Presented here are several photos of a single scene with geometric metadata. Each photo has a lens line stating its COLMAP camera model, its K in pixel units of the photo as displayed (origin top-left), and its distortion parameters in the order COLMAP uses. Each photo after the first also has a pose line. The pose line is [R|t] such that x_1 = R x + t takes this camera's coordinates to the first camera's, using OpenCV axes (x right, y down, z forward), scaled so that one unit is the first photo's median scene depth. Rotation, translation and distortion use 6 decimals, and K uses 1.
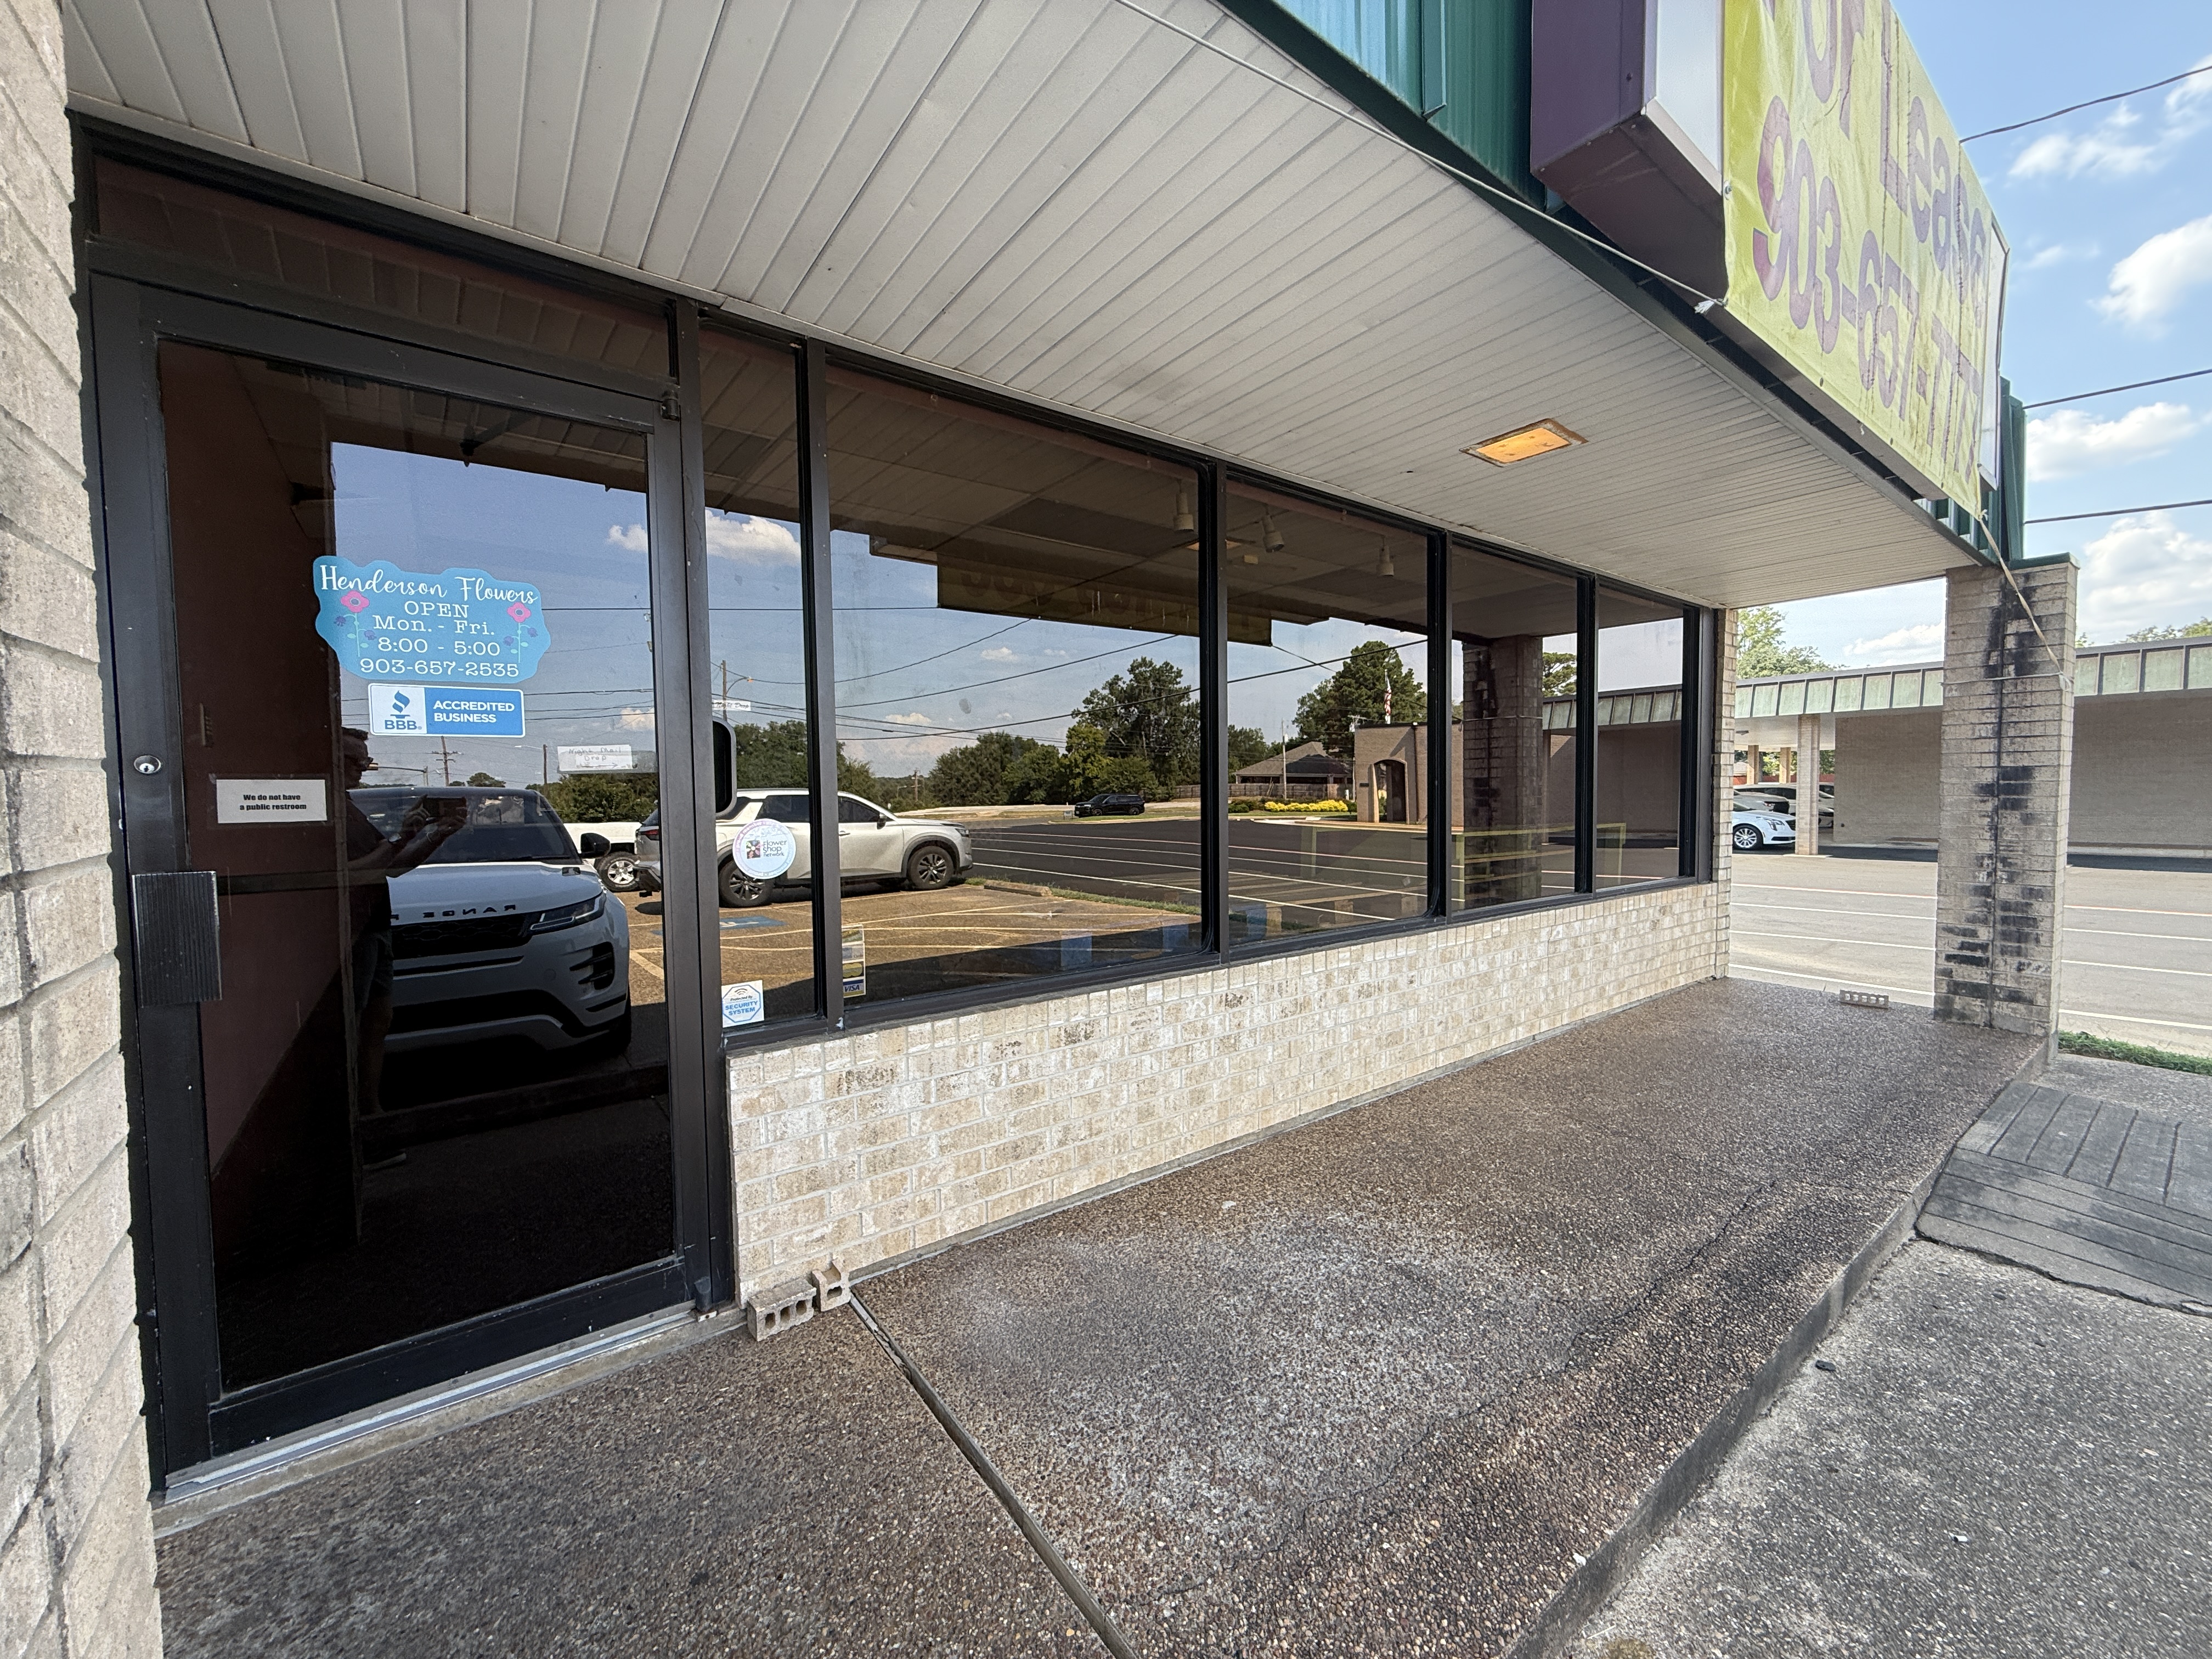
lens RADIAL K [[884.3, 0, 1106.0], [0, 884.3, 829.5], [0, 0, 1]] dist [0.003555, 0.000666]
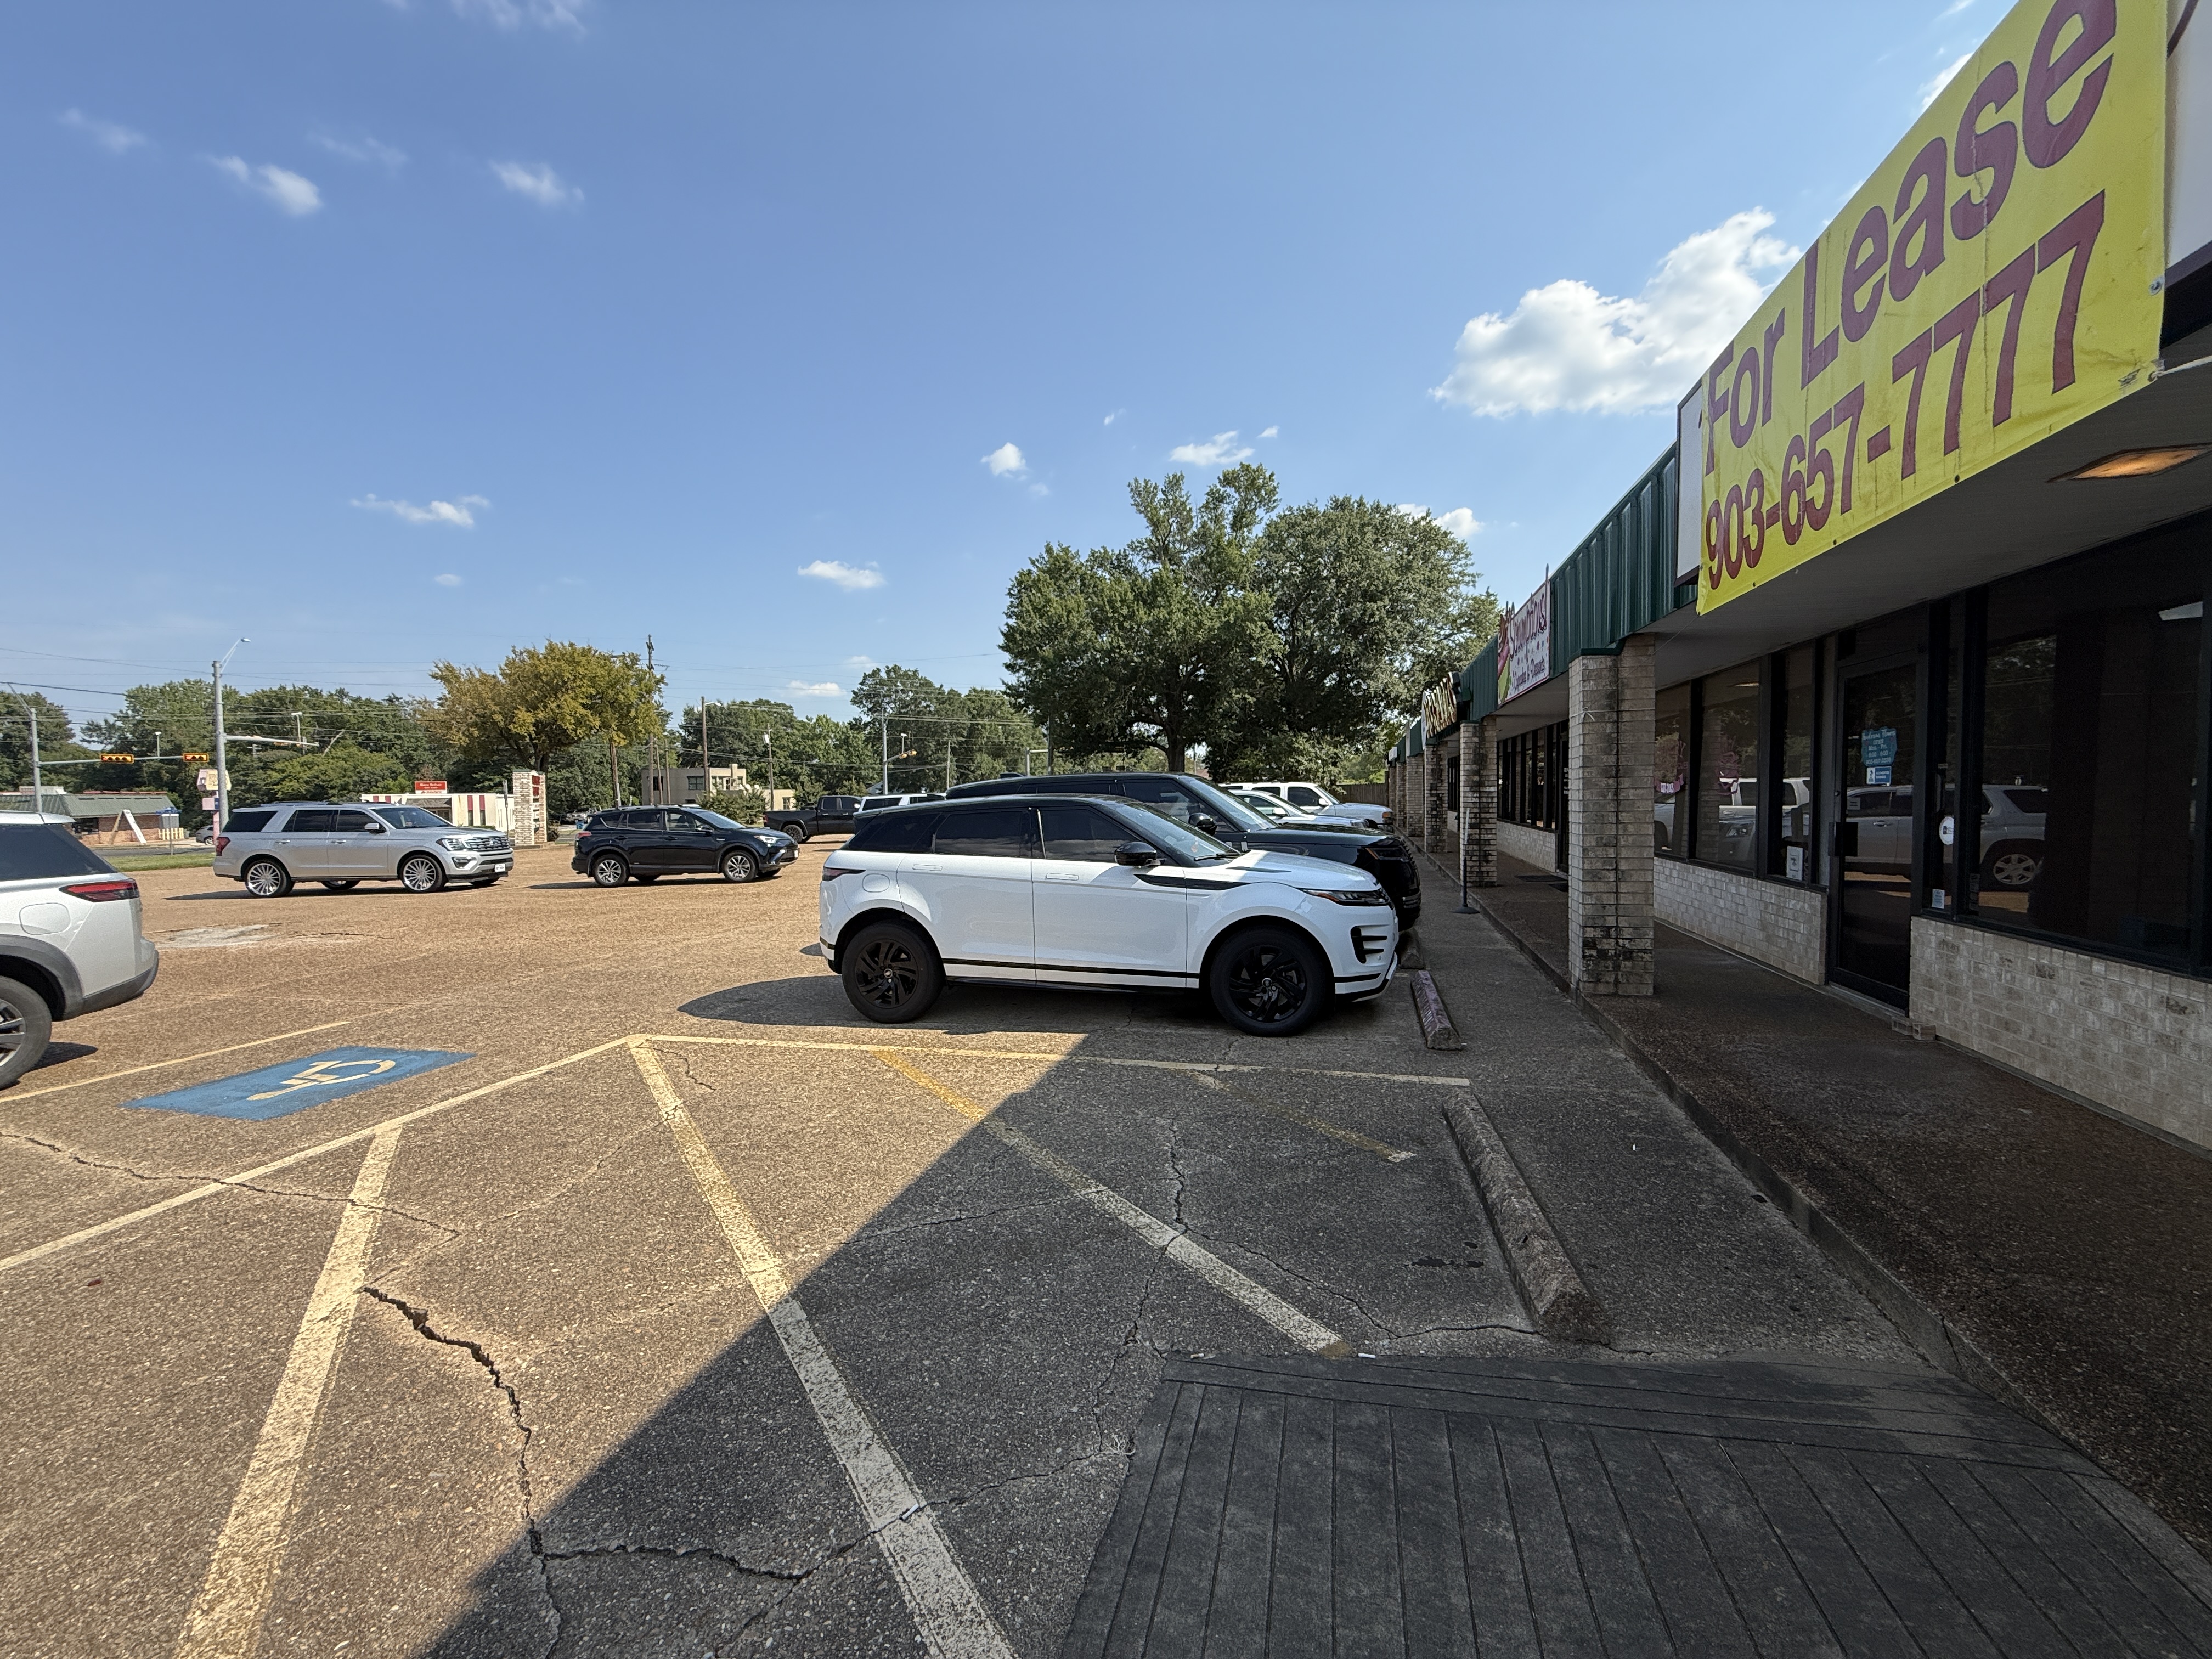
lens RADIAL K [[884.3, 0, 1106.0], [0, 884.3, 829.5], [0, 0, 1]] dist [0.003555, 0.000666]
pose [[-0.797231, 0.045510, -0.601956, 1.907509], [-0.006326, 0.996470, 0.083714, -0.112140], [0.603641, 0.070548, -0.794129, 1.091798]]
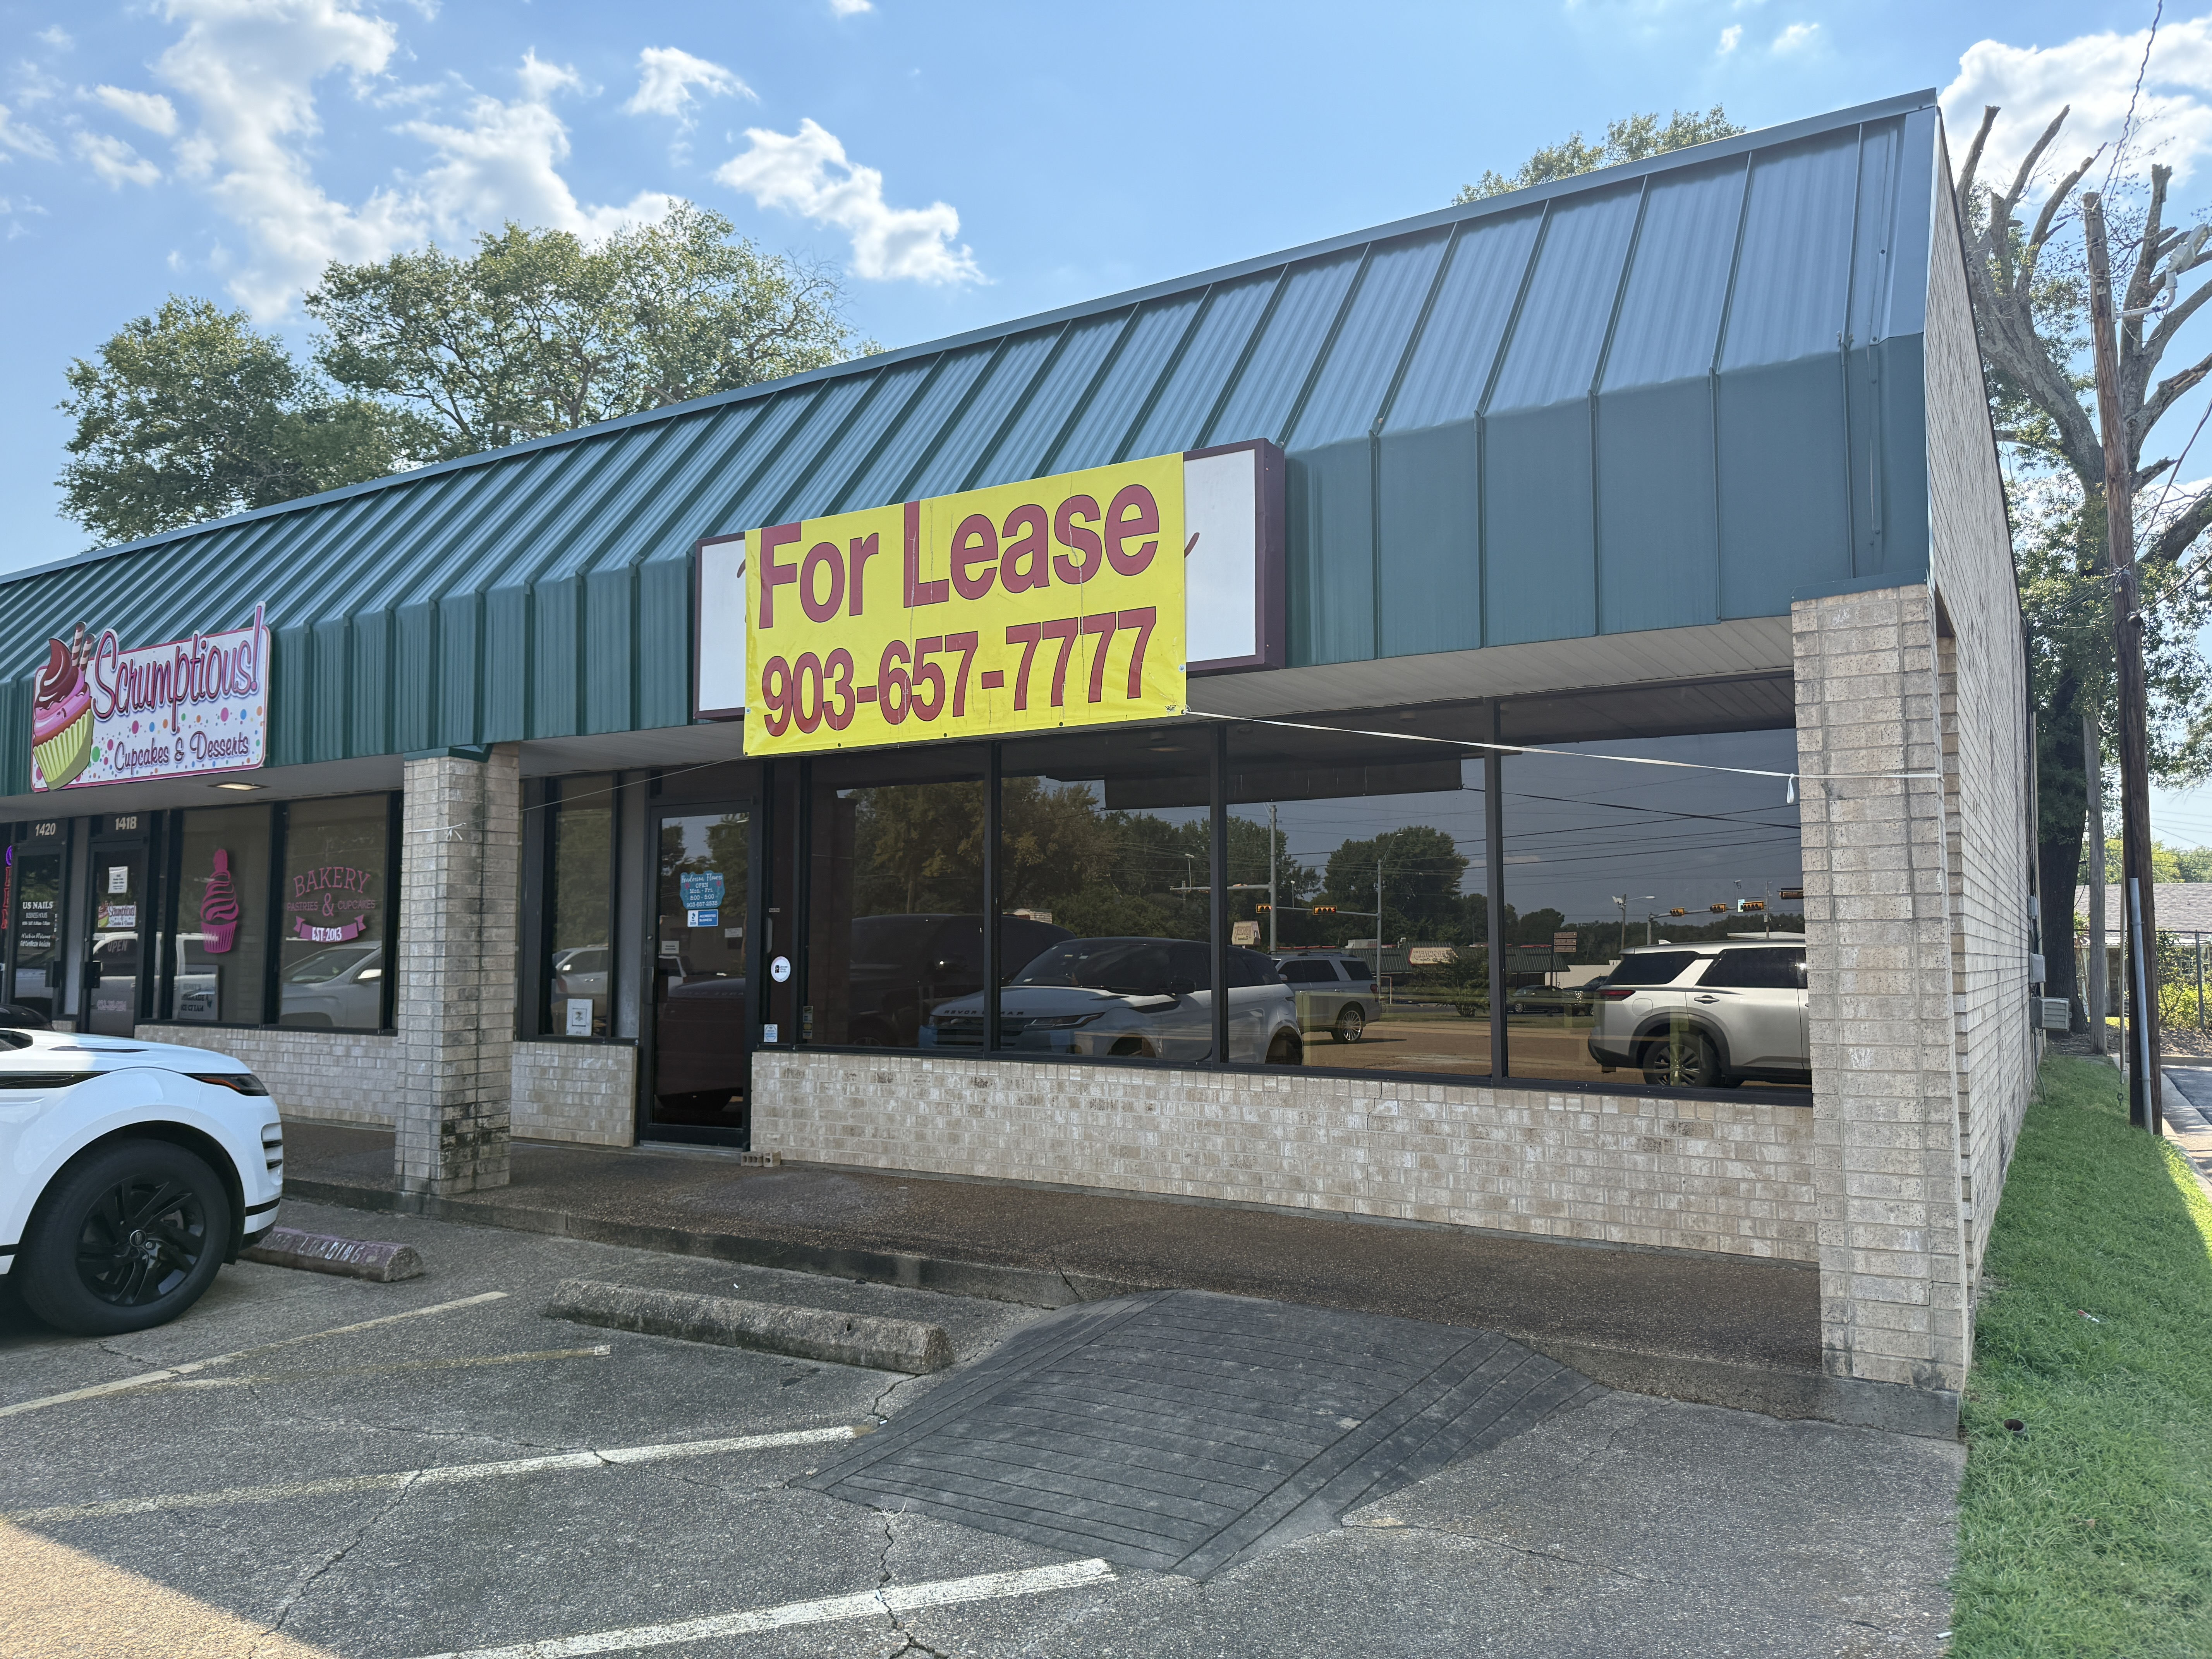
lens RADIAL K [[1545.8, 0, 1106.0], [0, 1545.8, 829.5], [0, 0, 1]] dist [0.138557, -0.190420]
pose [[0.363712, -0.061501, -0.929479, 2.854078], [-0.044845, 0.995505, -0.083418, -0.032045], [0.930432, 0.072023, 0.359319, 0.203337]]
